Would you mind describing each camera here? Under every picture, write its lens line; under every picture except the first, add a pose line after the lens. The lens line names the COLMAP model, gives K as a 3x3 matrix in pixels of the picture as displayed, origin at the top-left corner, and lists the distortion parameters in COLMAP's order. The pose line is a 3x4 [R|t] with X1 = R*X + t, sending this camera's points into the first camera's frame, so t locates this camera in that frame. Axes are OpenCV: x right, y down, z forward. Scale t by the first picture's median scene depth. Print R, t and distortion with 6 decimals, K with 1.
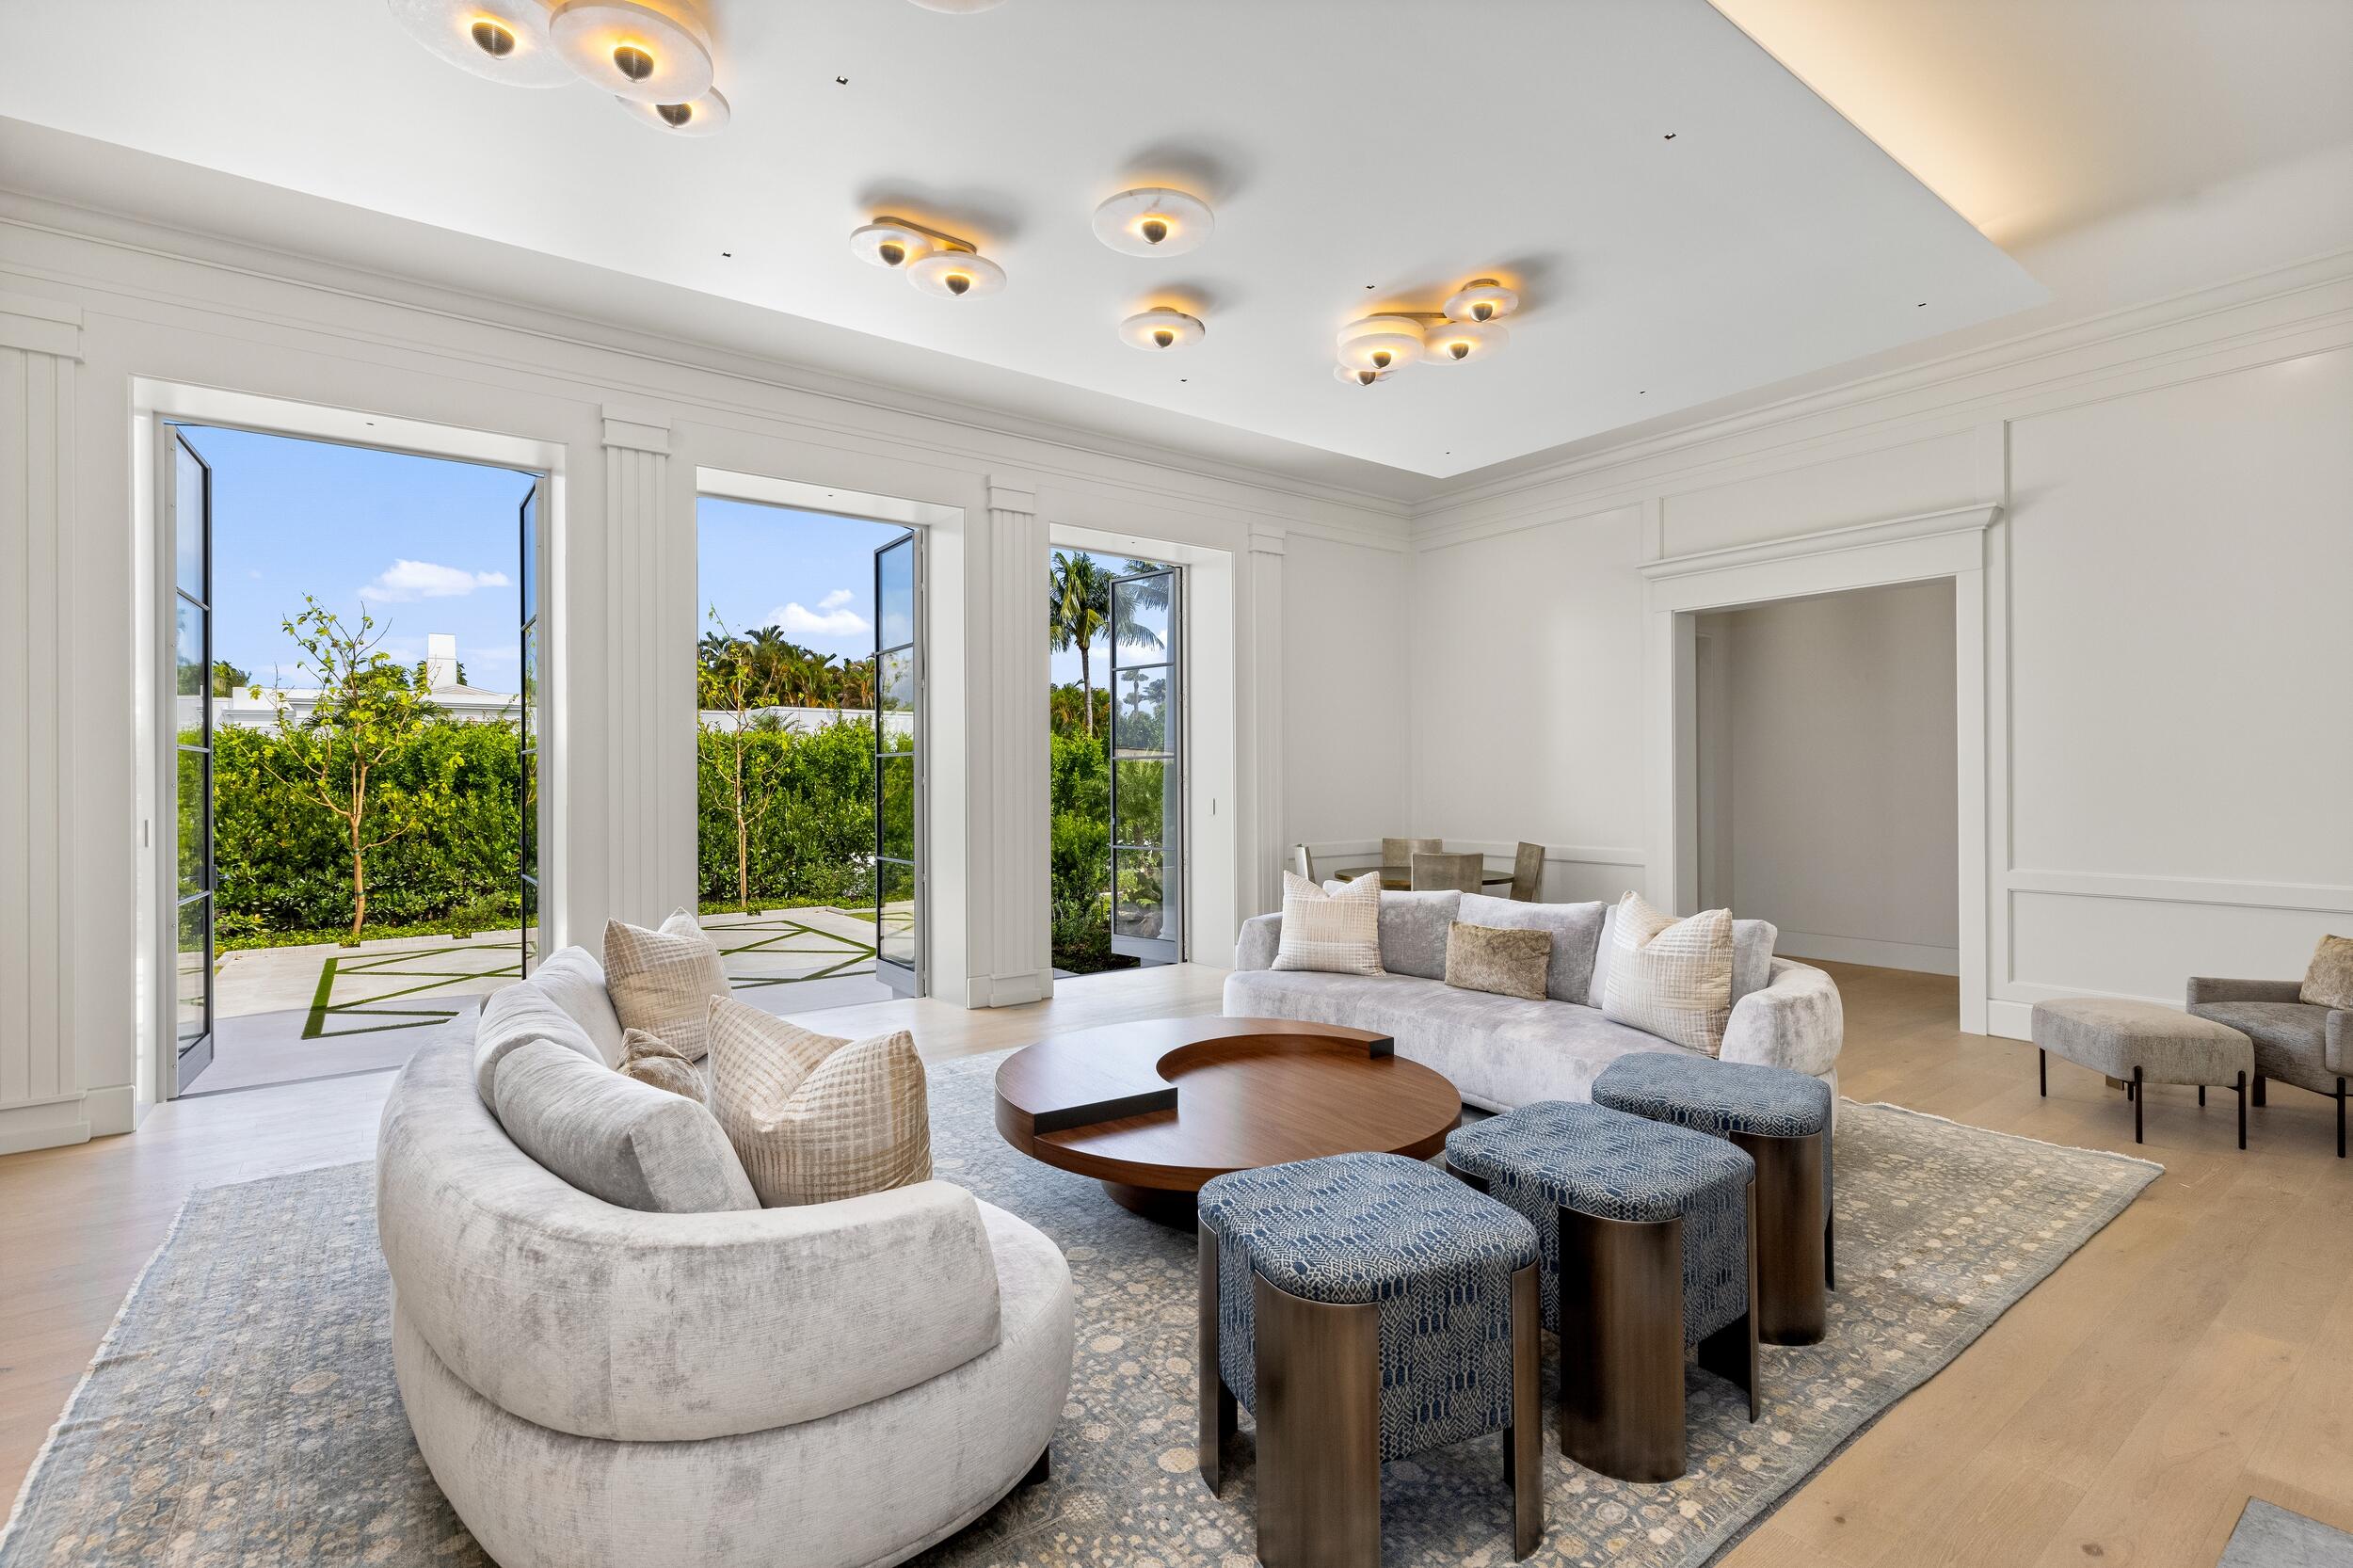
lens RADIAL K [[1084.8, 0, 1176.5], [0, 1084.8, 784.0], [0, 0, 1]] dist [-0.017048, -0.000052]
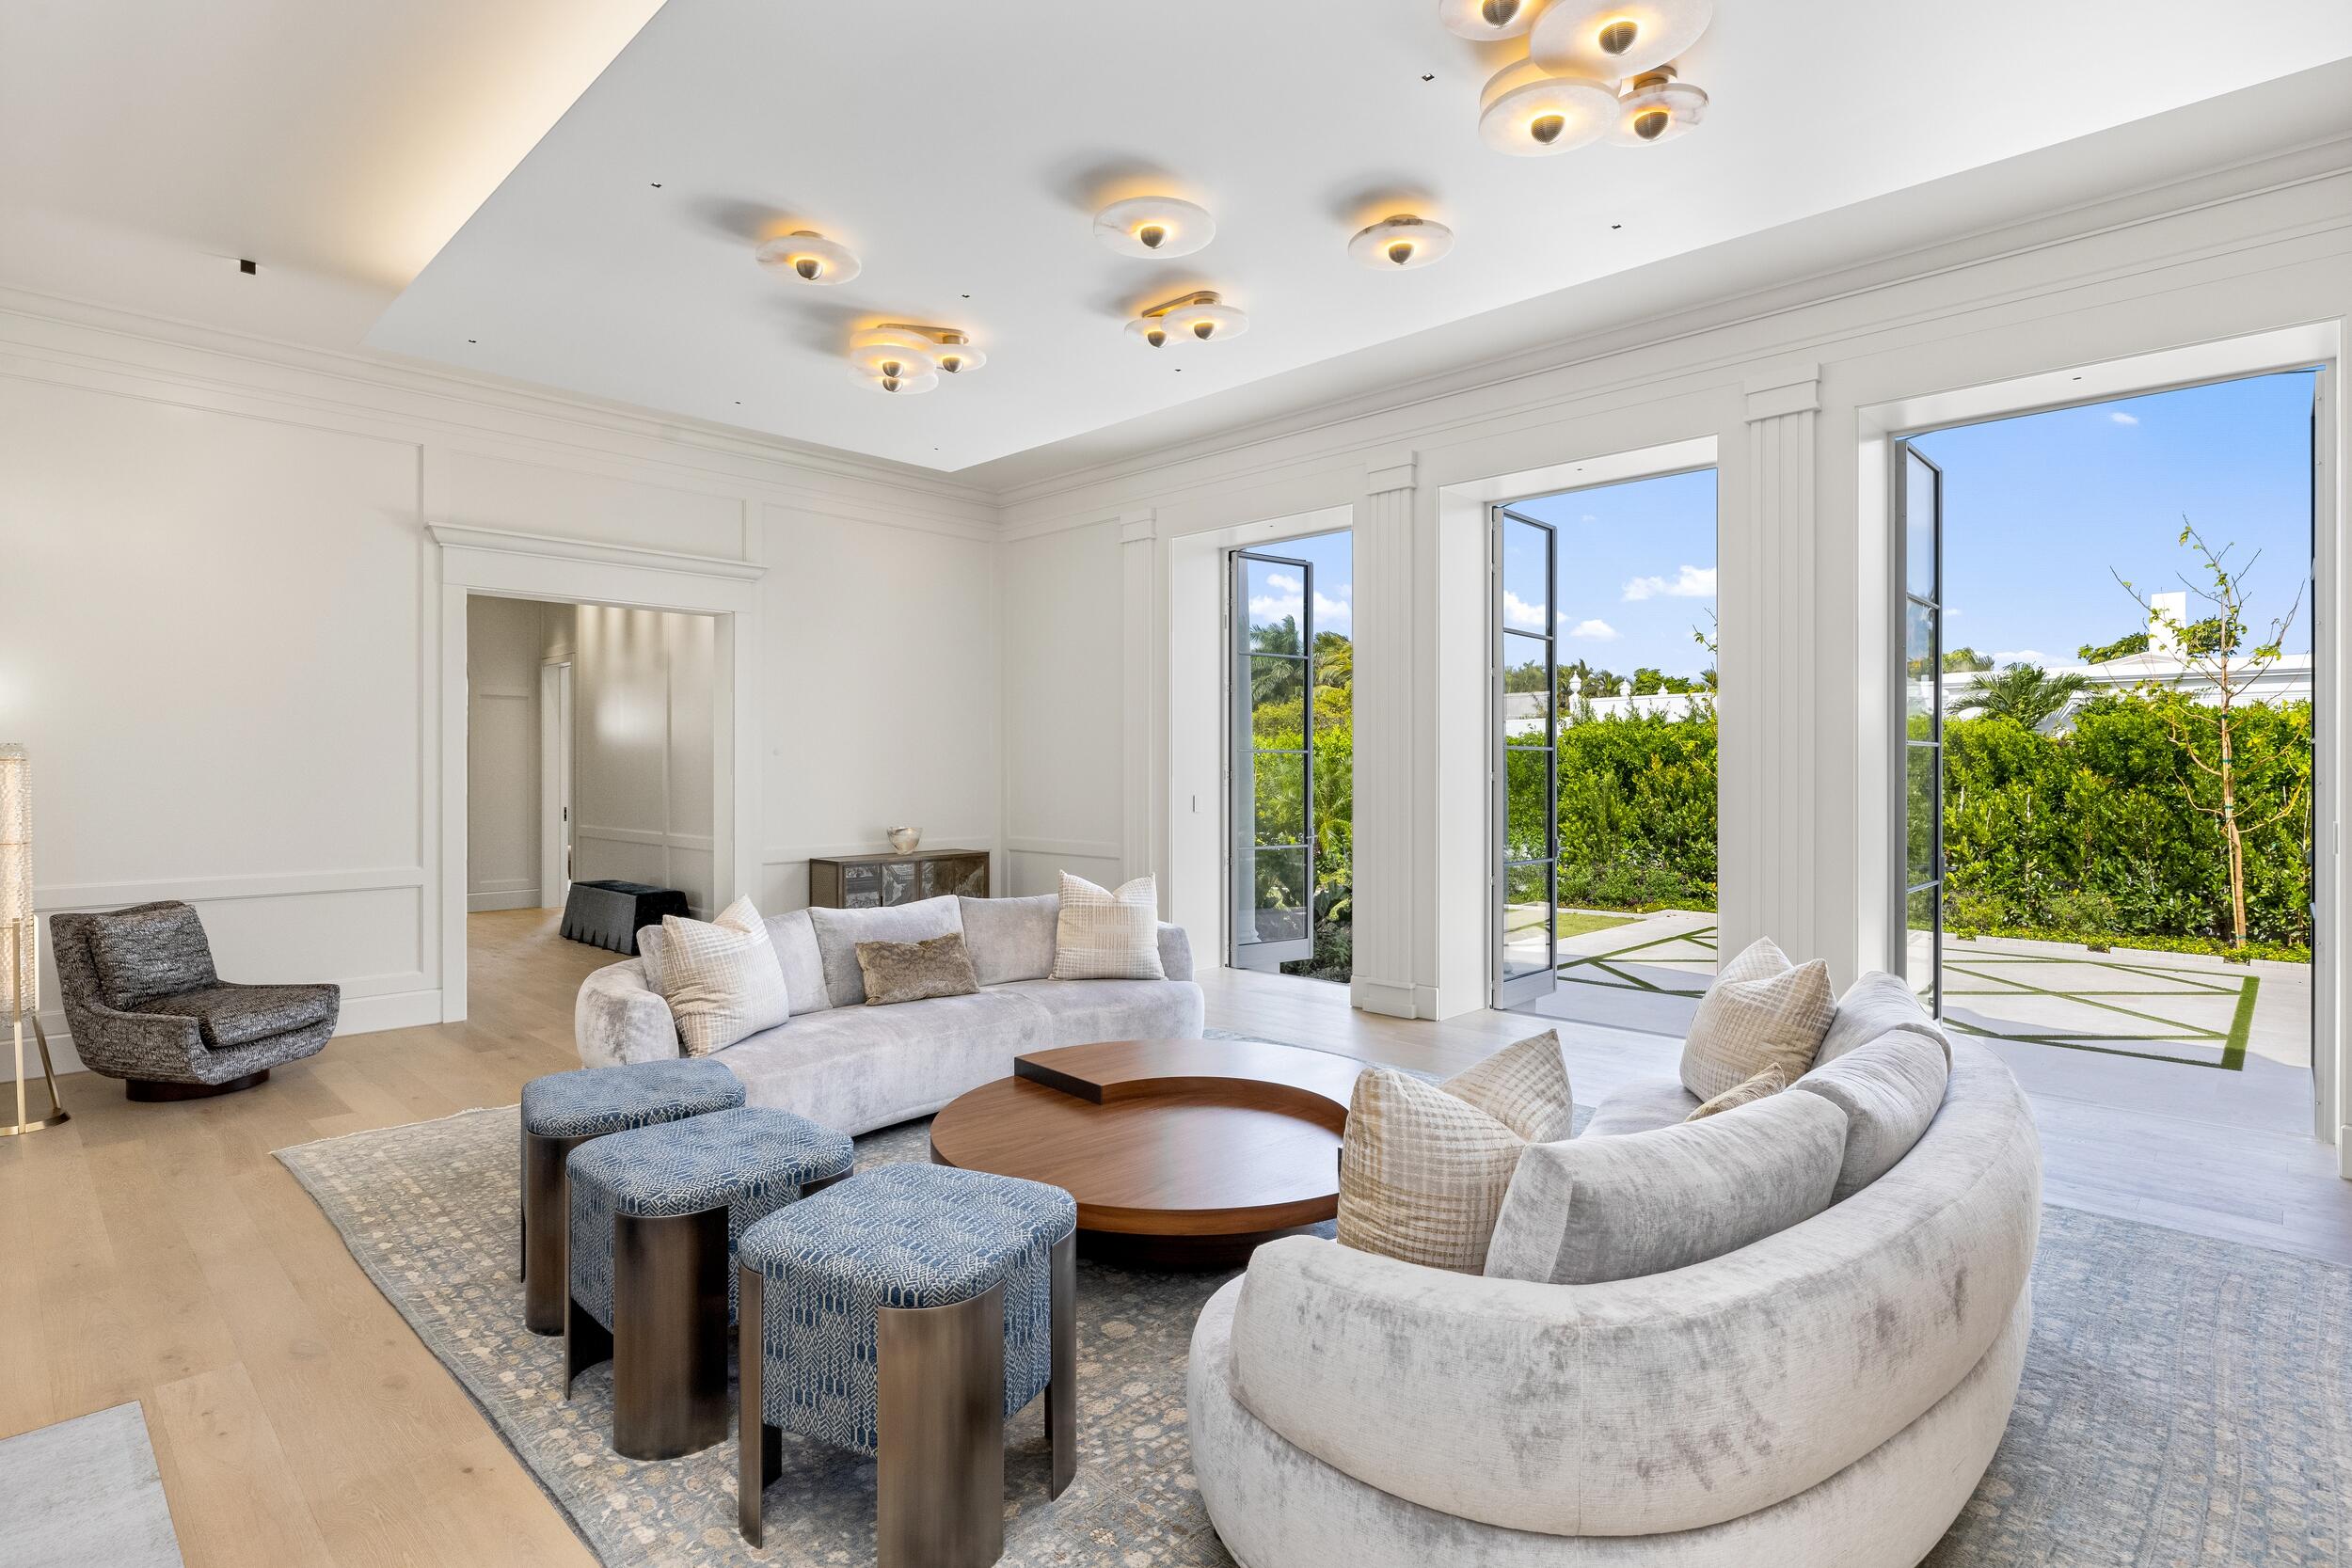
lens RADIAL K [[1172.6, 0, 1176.0], [0, 1172.6, 784.0], [0, 0, 1]] dist [-0.019059, -0.000091]
pose [[0.159210, 0.009568, -0.987198, 0.369424], [0.001956, 0.999948, 0.010007, -0.005408], [0.987243, -0.003524, 0.159183, 0.297548]]
